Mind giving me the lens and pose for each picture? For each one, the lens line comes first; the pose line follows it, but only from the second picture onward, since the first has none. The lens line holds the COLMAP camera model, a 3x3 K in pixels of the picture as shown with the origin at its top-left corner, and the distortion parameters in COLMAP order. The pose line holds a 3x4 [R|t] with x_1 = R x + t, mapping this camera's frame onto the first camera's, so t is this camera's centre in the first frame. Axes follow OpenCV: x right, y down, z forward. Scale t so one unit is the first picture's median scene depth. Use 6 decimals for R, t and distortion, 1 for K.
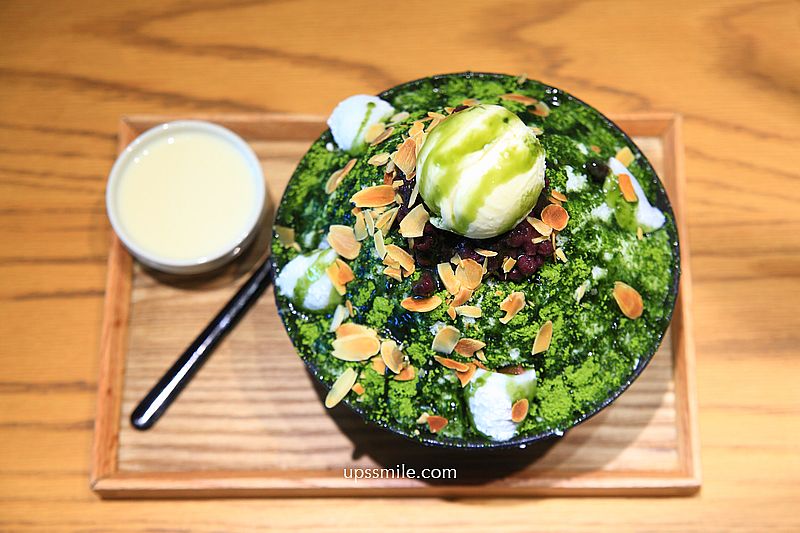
lens RADIAL K [[1679.0, 0, 406.9], [0, 1679.0, 271.4], [0, 0, 1]] dist [0.093932, 0.000000]
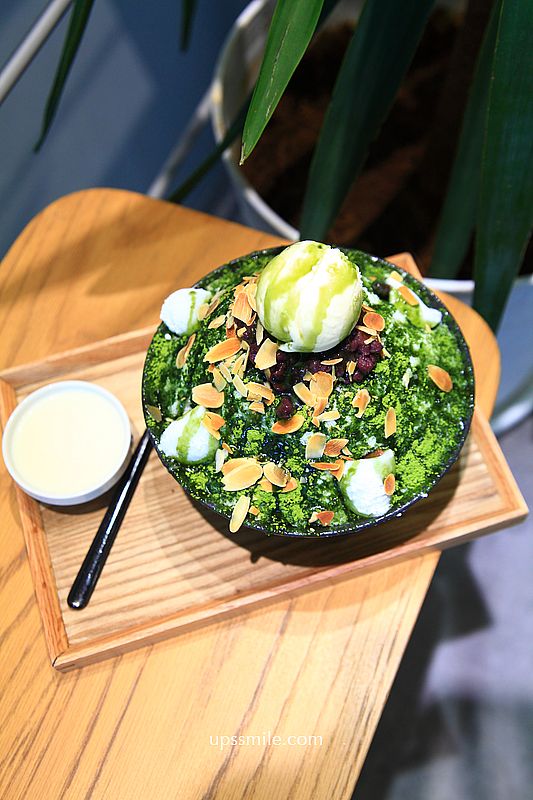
lens RADIAL K [[1043.3, 0, 262.6], [0, 1043.3, 394.5], [0, 0, 1]] dist [0.046125, 0.000000]
pose [[0.951882, -0.279103, 0.126578, -0.094889], [0.290898, 0.952825, -0.086620, 0.057837], [-0.096431, 0.119273, 0.988167, 0.256986]]
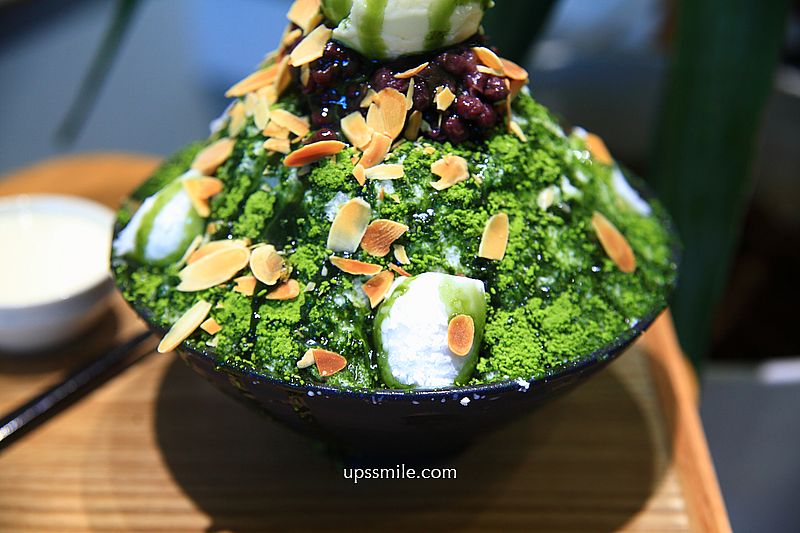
lens RADIAL K [[1291.7, 0, 416.1], [0, 1291.7, 258.3], [0, 0, 1]] dist [0.027169, 0.000000]
pose [[0.998668, 0.041702, 0.030386, 0.033999], [-0.014500, 0.791979, -0.610376, 0.354500], [-0.049519, 0.609123, 0.791529, 0.589796]]
